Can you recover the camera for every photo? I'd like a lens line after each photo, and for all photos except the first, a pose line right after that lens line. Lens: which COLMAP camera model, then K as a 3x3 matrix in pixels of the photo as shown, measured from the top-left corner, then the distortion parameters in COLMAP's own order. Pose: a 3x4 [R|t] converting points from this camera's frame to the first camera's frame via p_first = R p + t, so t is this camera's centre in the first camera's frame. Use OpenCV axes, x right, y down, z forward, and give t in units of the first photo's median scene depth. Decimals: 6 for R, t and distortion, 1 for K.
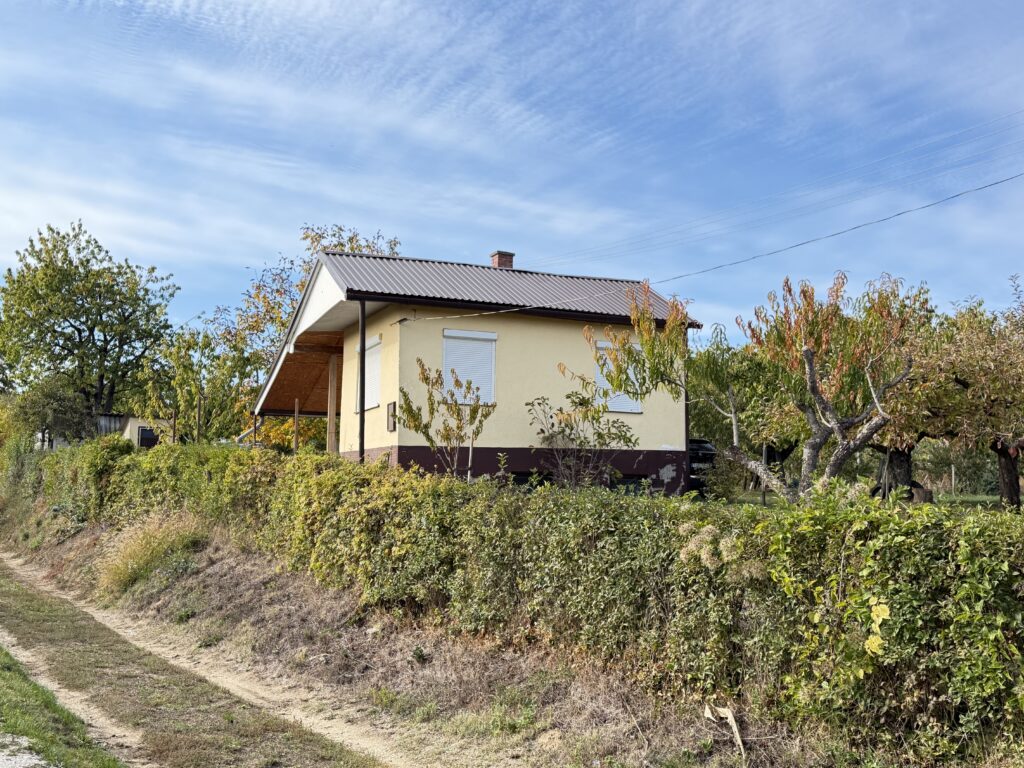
lens RADIAL K [[1054.0, 0, 519.3], [0, 1054.0, 379.1], [0, 0, 1]] dist [0.055274, 0.000000]
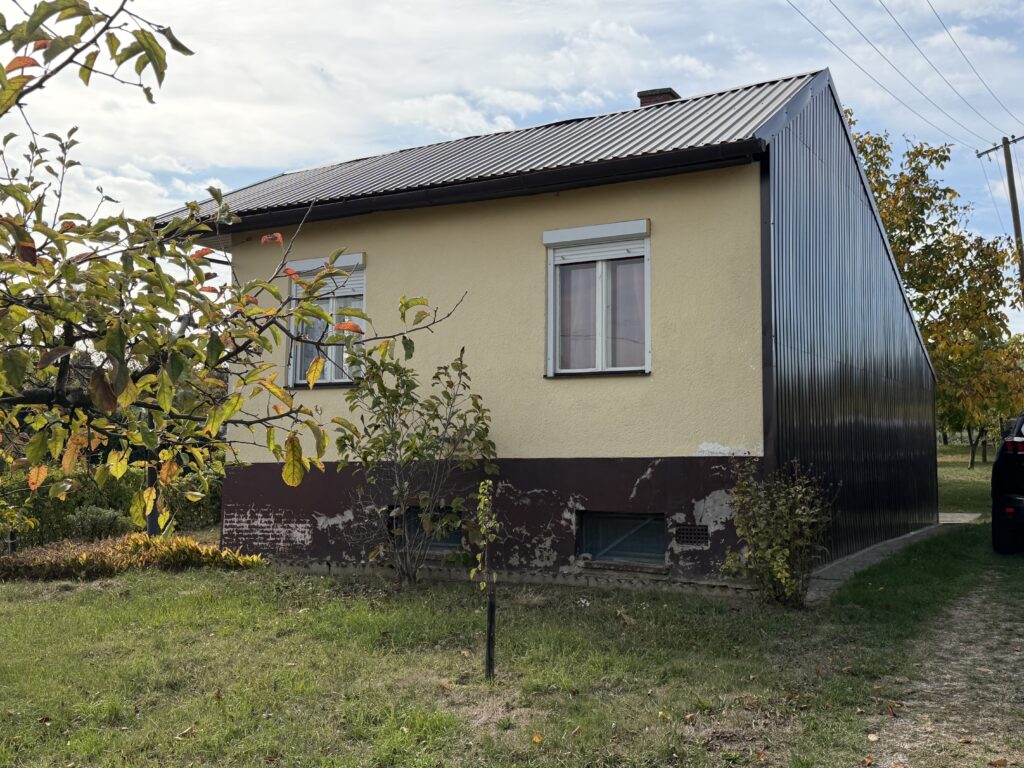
lens RADIAL K [[1054.0, 0, 511.3], [0, 1054.0, 387.9], [0, 0, 1]] dist [0.055274, 0.000000]
pose [[0.584217, -0.070068, -0.808567, 0.469285], [0.090446, 0.995681, -0.020933, 0.044807], [0.806542, -0.060902, 0.588032, 0.737074]]
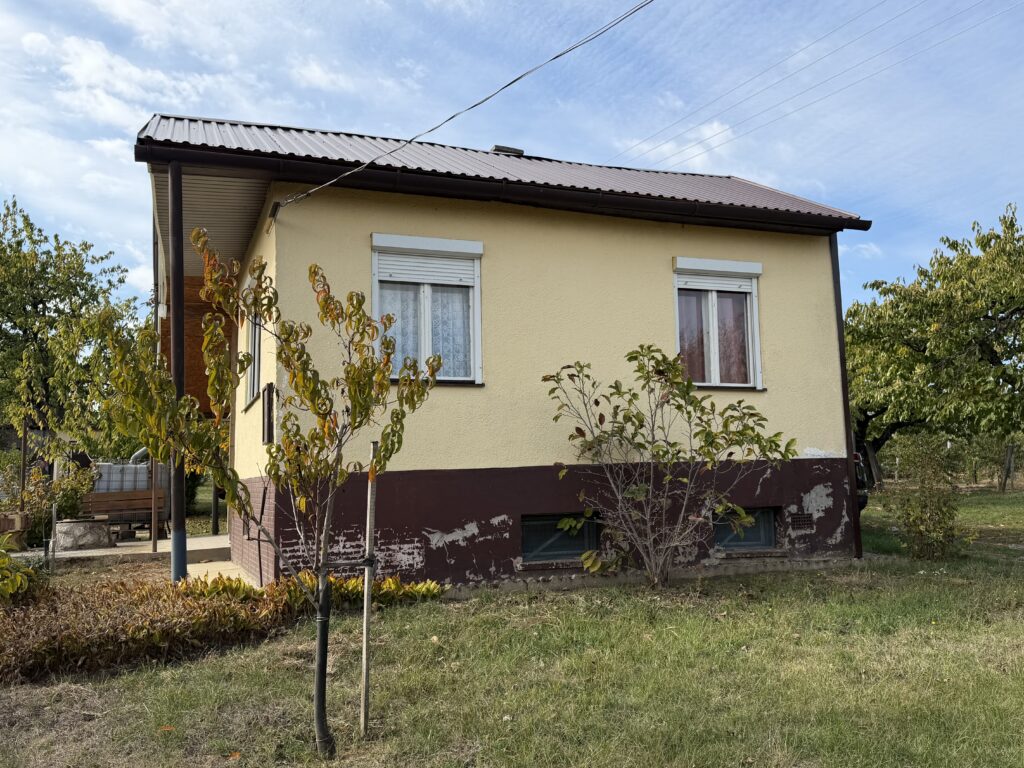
lens RADIAL K [[870.0, 0, 516.0], [0, 870.0, 383.1], [0, 0, 1]] dist [0.111866, -0.179260]
pose [[0.998061, -0.040433, -0.047316, 0.012082], [0.040333, 0.999182, -0.003081, 0.026271], [0.047402, 0.001167, 0.998875, 0.585475]]
